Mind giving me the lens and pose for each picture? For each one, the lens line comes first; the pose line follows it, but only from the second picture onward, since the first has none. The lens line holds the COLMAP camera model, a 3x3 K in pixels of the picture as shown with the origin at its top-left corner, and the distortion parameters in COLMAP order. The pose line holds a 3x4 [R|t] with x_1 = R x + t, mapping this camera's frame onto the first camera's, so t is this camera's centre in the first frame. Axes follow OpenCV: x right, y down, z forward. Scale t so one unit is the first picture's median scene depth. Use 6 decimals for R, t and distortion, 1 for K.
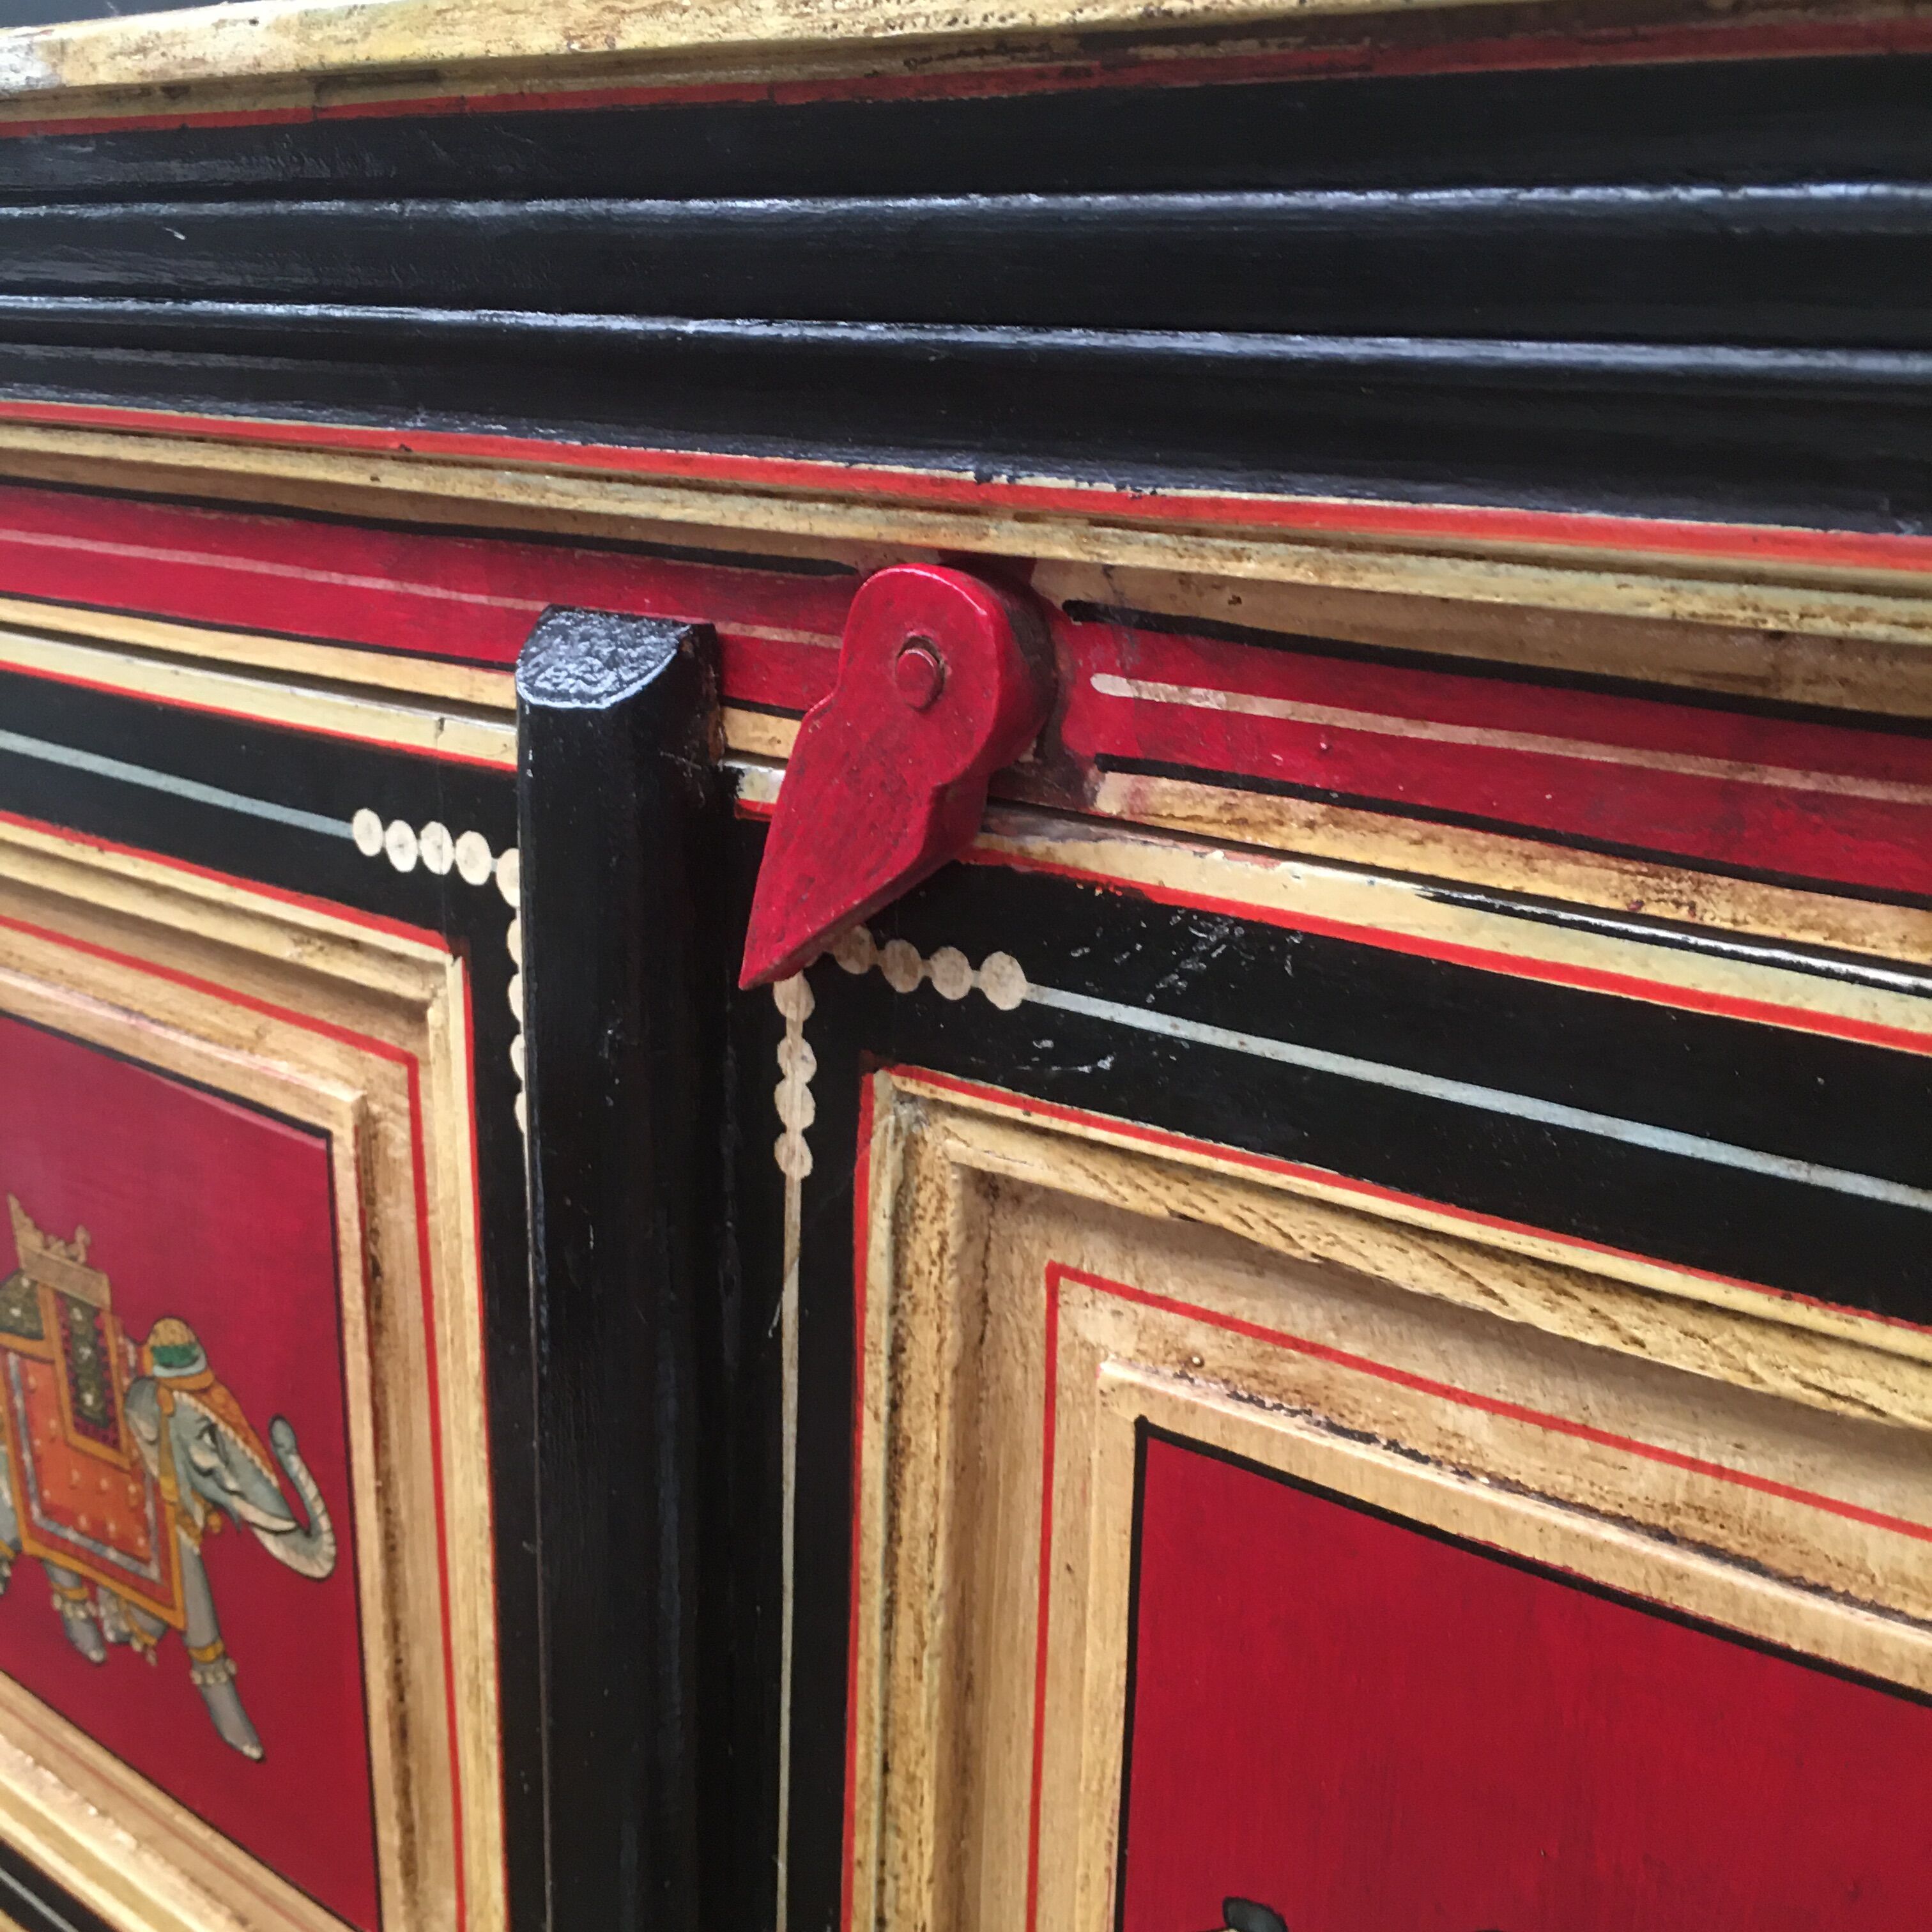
lens RADIAL K [[2241.3, 0, 967.2], [0, 2241.3, 934.8], [0, 0, 1]] dist [0.032705, 0.028001]
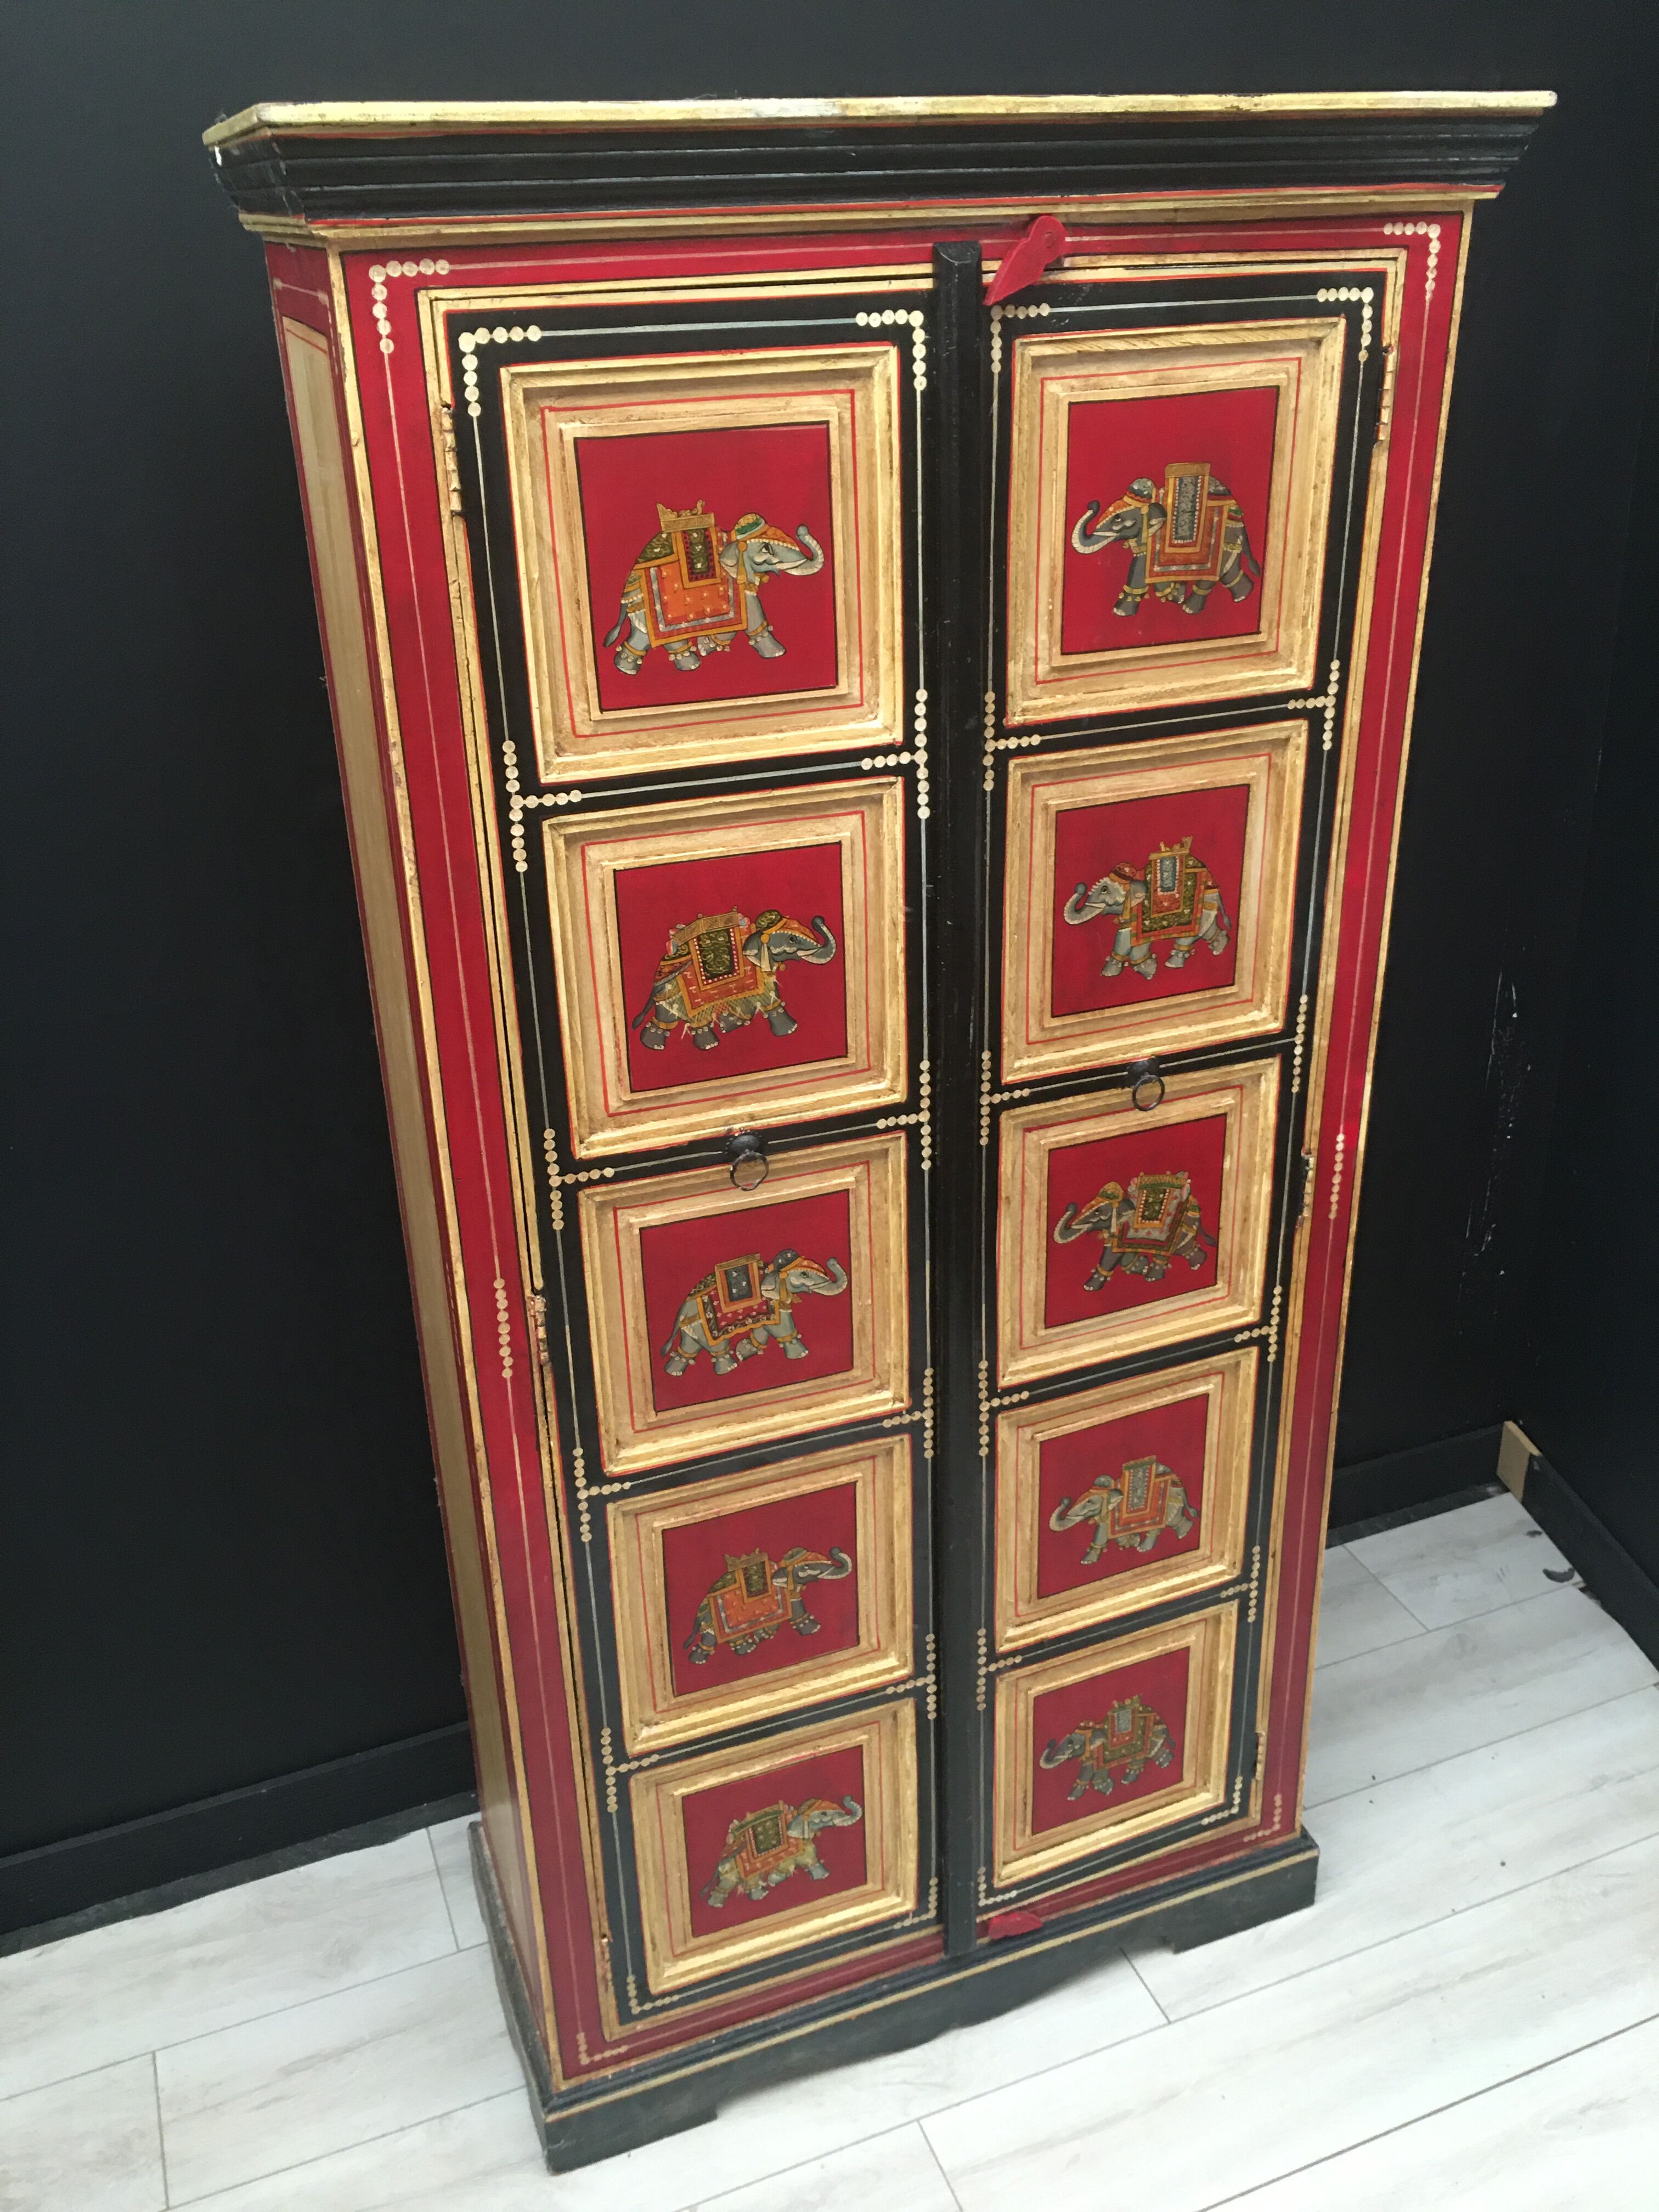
lens RADIAL K [[1900.6, 0, 829.5], [0, 1900.6, 1106.0], [0, 0, 1]] dist [0.074843, -0.101675]
pose [[0.533039, -0.390725, 0.750468, -3.849346], [0.264136, 0.919500, 0.291121, 0.260284], [-0.803804, 0.043046, 0.593334, -0.998732]]
